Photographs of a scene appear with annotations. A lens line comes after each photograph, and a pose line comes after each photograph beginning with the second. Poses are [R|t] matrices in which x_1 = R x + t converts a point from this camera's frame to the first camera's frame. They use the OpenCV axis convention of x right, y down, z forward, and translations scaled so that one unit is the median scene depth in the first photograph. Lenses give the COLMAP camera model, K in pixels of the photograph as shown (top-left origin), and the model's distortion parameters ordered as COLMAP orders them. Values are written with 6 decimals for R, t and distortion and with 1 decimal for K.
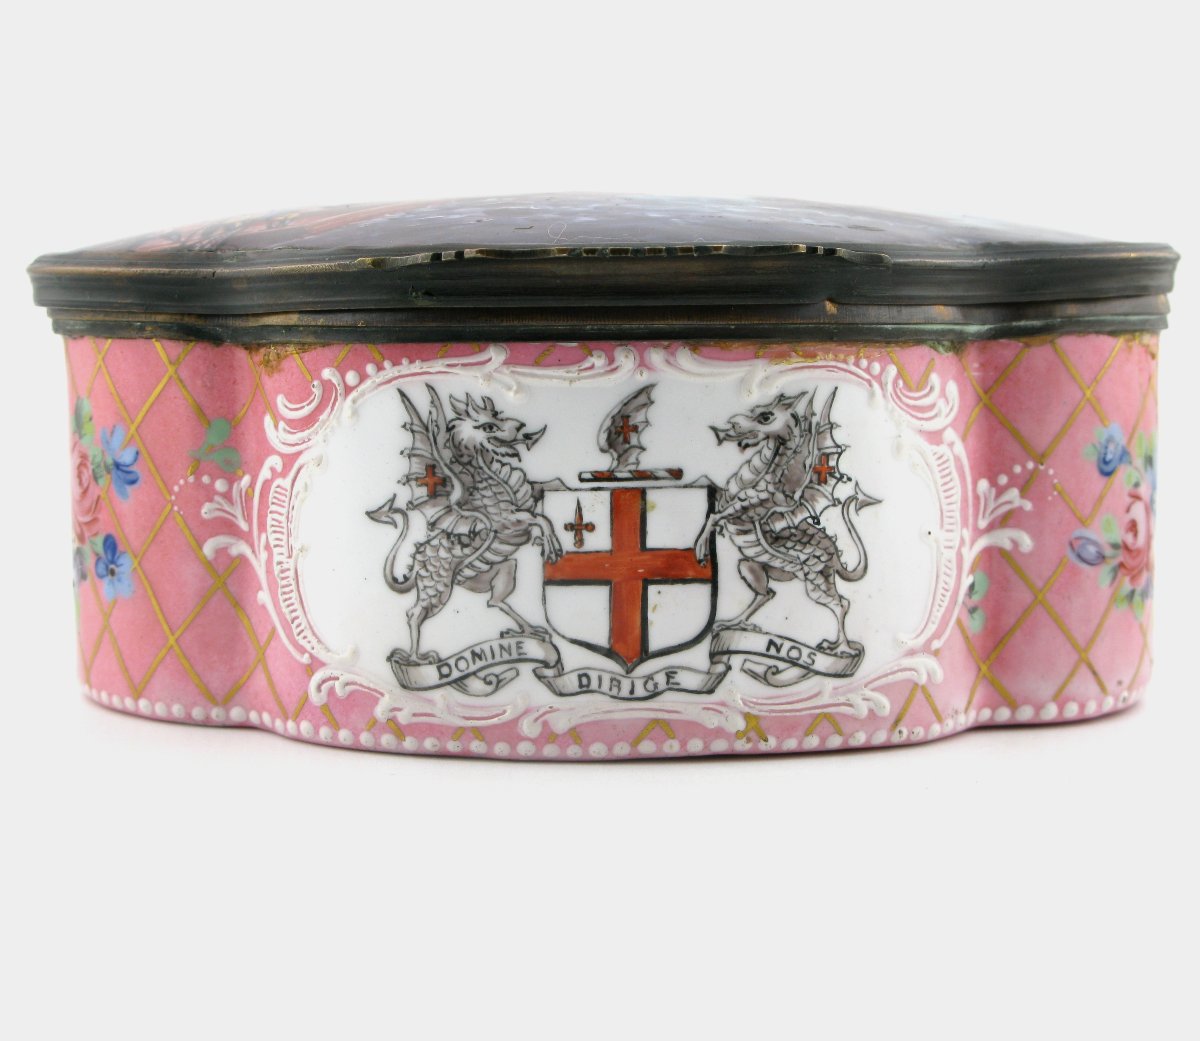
lens RADIAL K [[2304.5, 0, 600.0], [0, 2304.5, 520.5], [0, 0, 1]] dist [-0.068381, 0.204305]
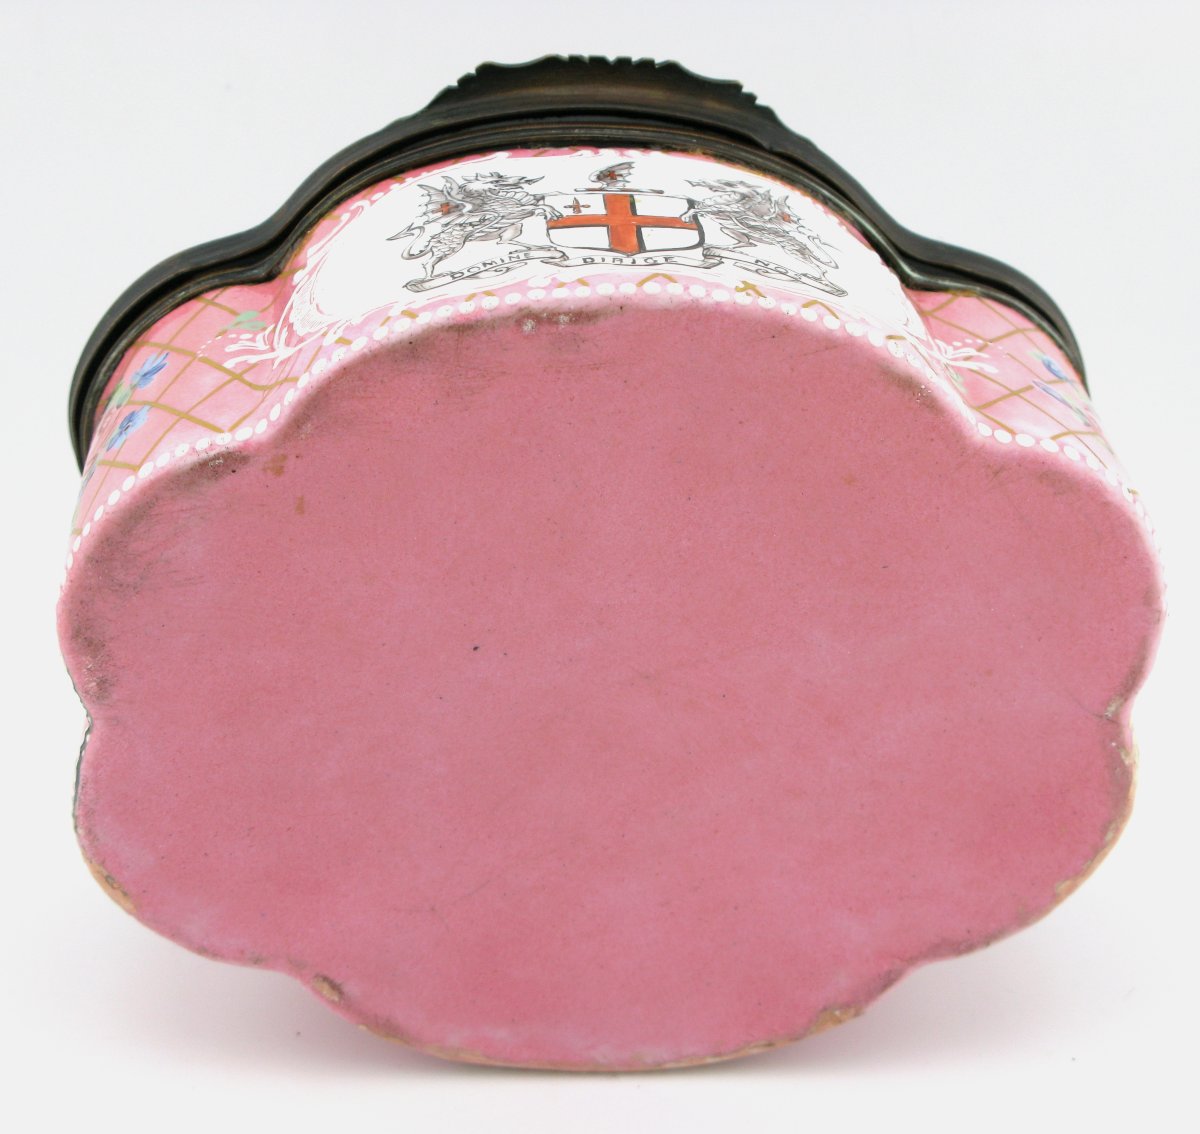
lens RADIAL K [[2435.9, 0, 598.9], [0, 2435.9, 600.4], [0, 0, 1]] dist [0.002805, -0.005328]
pose [[0.998356, -0.022737, 0.052609, -0.064723], [0.057283, 0.425177, -0.903296, 1.152077], [-0.001830, 0.904825, 0.425781, 0.655015]]
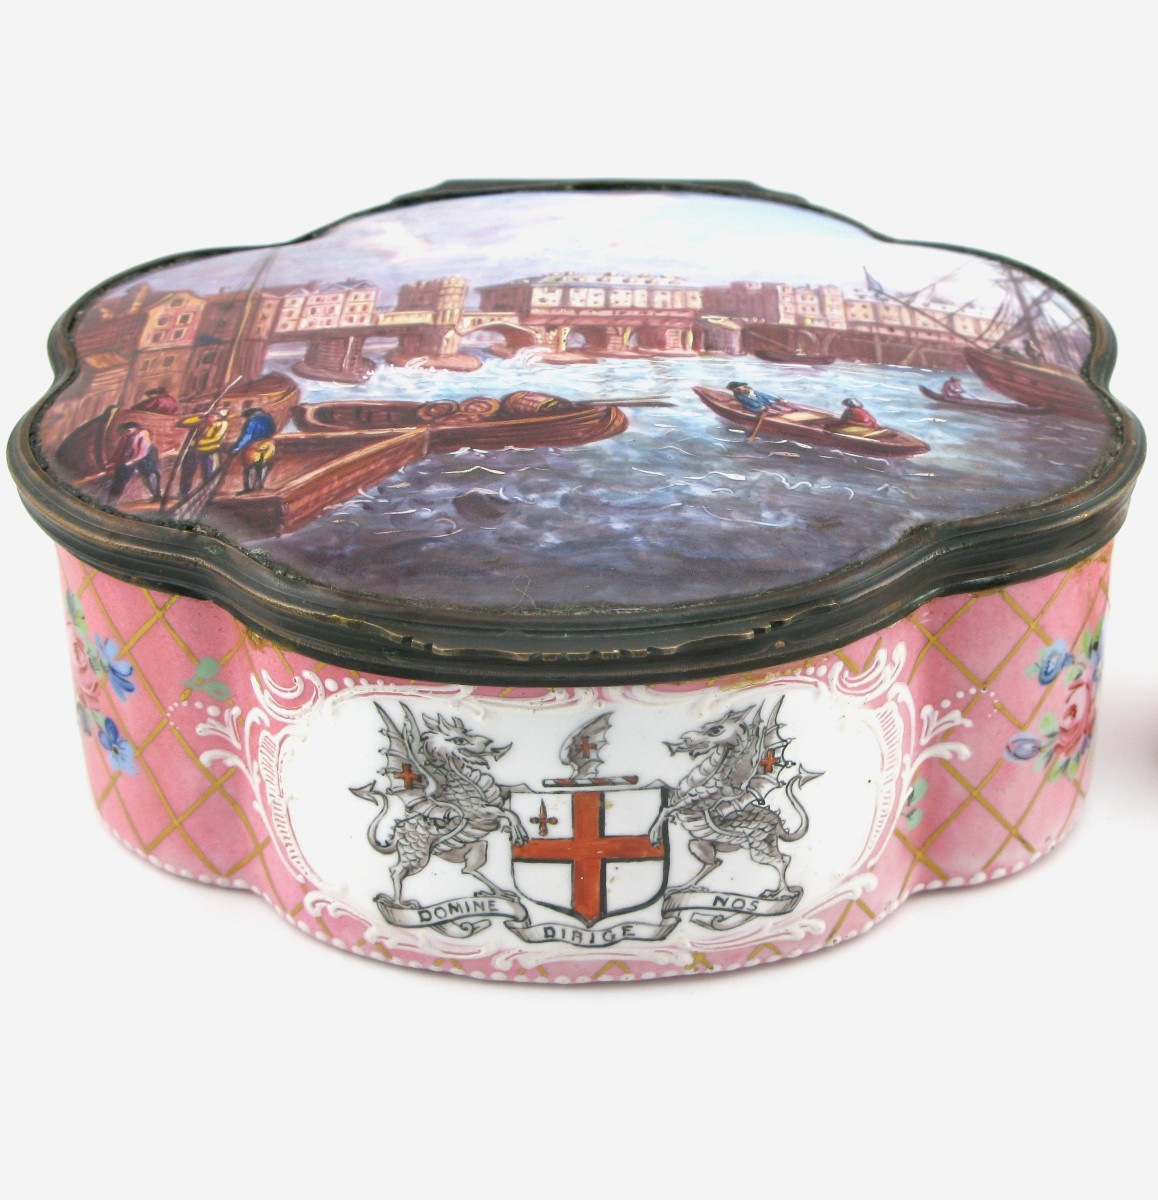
lens RADIAL K [[2663.6, 0, 689.6], [0, 2663.6, 601.5], [0, 0, 1]] dist [-0.046499, 0.270486]
pose [[0.999853, 0.012271, 0.011994, 0.043497], [-0.016250, 0.901651, 0.432159, -0.631994], [-0.005511, -0.432290, 0.901718, -0.099083]]
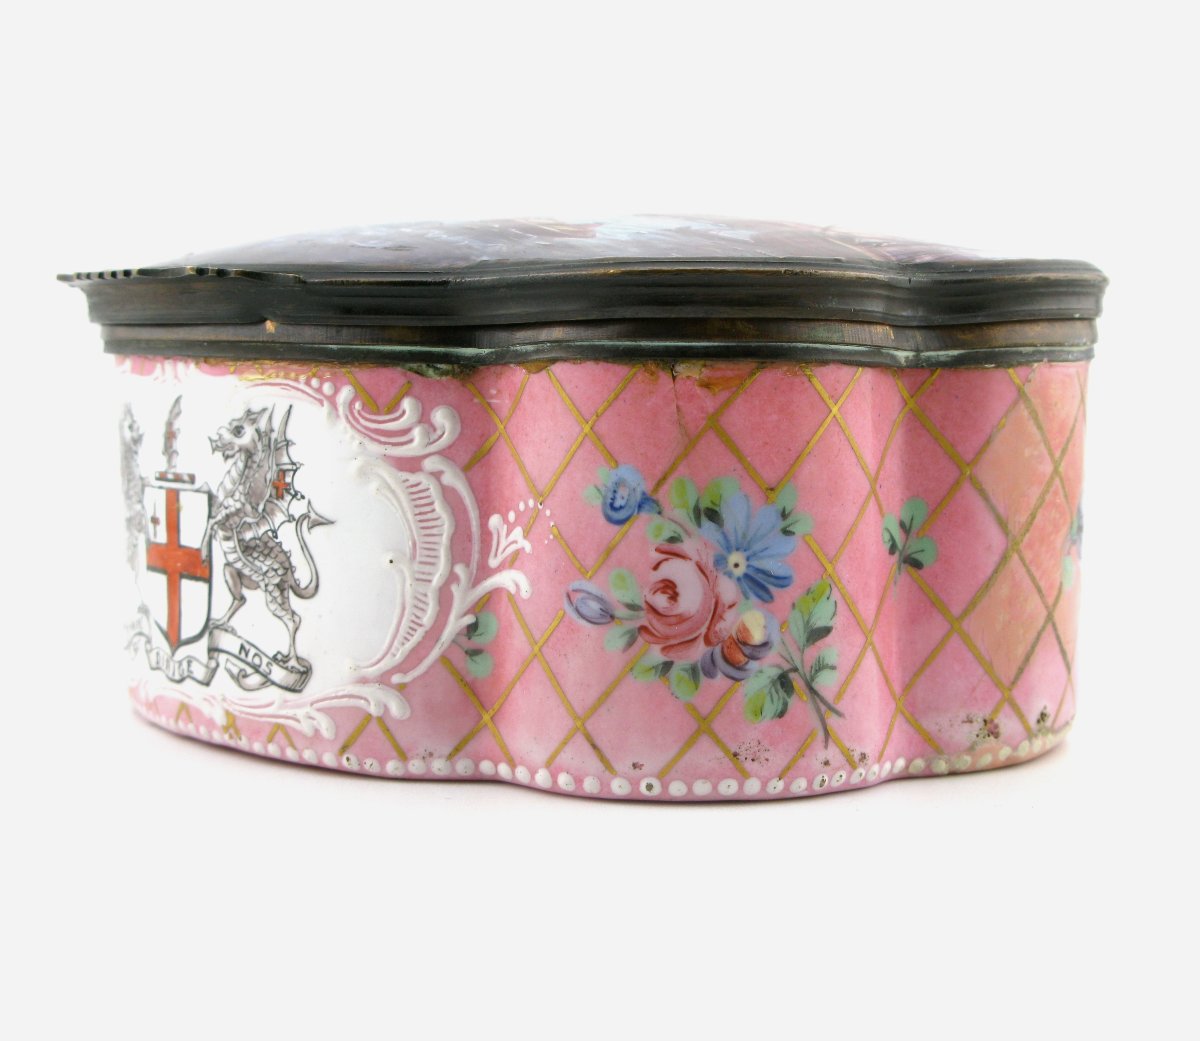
lens RADIAL K [[2304.5, 0, 600.0], [0, 2304.5, 520.5], [0, 0, 1]] dist [-0.068381, 0.204305]
pose [[0.542602, 0.078243, -0.836338, 1.029792], [-0.091130, 0.995259, 0.033988, -0.054173], [0.835032, 0.057773, 0.547160, 0.559960]]
